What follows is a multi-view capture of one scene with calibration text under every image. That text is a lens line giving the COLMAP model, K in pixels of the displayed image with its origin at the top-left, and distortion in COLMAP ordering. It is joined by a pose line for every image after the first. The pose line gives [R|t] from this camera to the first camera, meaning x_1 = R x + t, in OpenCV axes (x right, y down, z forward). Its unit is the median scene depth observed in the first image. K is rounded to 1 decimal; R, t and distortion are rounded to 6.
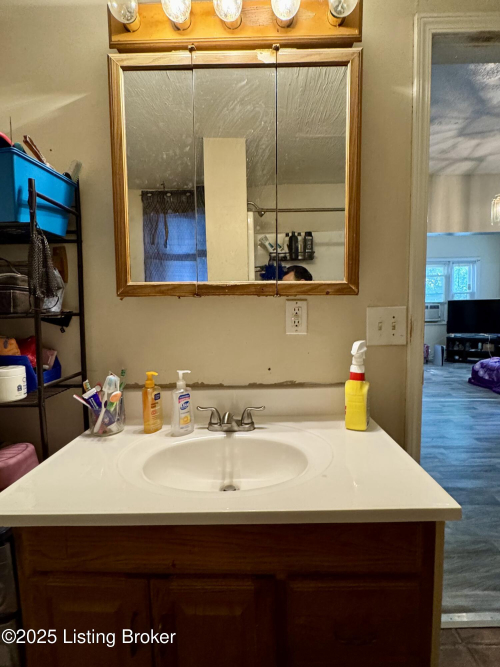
lens RADIAL K [[339.8, 0, 250.0], [0, 339.8, 333.5], [0, 0, 1]] dist [-0.001814, -0.000116]
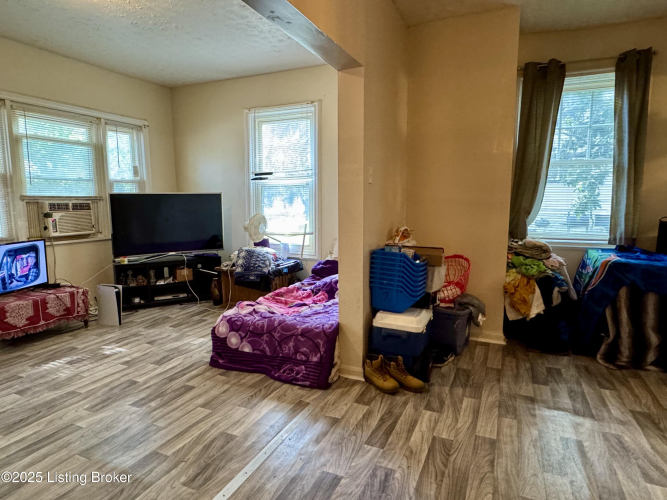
lens RADIAL K [[406.6, 0, 333.5], [0, 406.6, 250.0], [0, 0, 1]] dist [-0.002186, -0.001183]
pose [[0.401984, -0.095816, 0.910619, 0.155455], [0.068038, 0.994886, 0.074648, -0.035471], [-0.913115, 0.031950, 0.406448, 0.450024]]
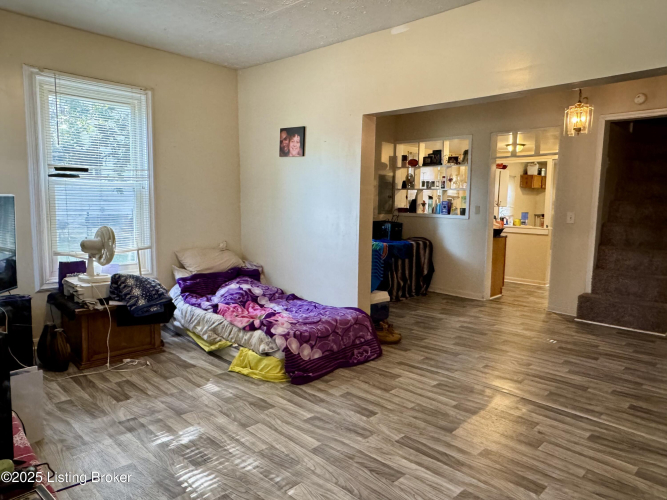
lens RADIAL K [[454.3, 0, 333.5], [0, 454.3, 250.0], [0, 0, 1]] dist [-0.004121, -0.002341]
pose [[-0.720283, -0.069460, 0.690194, 0.149150], [0.047179, 0.987765, 0.148642, -0.092352], [-0.692074, 0.139627, -0.708193, 1.023045]]
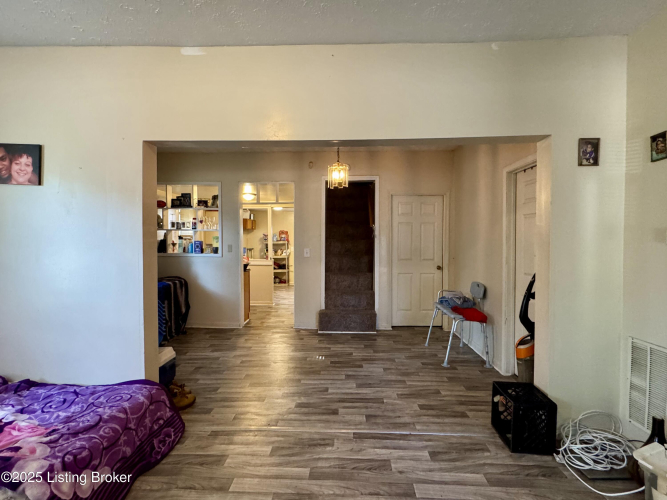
lens RADIAL K [[339.8, 0, 333.5], [0, 339.8, 250.0], [0, 0, 1]] dist [-0.001814, -0.000116]
pose [[-0.999506, 0.013217, 0.028530, 0.315794], [0.016096, 0.994533, 0.103170, -0.094855], [-0.027010, 0.103578, -0.994254, 0.927489]]
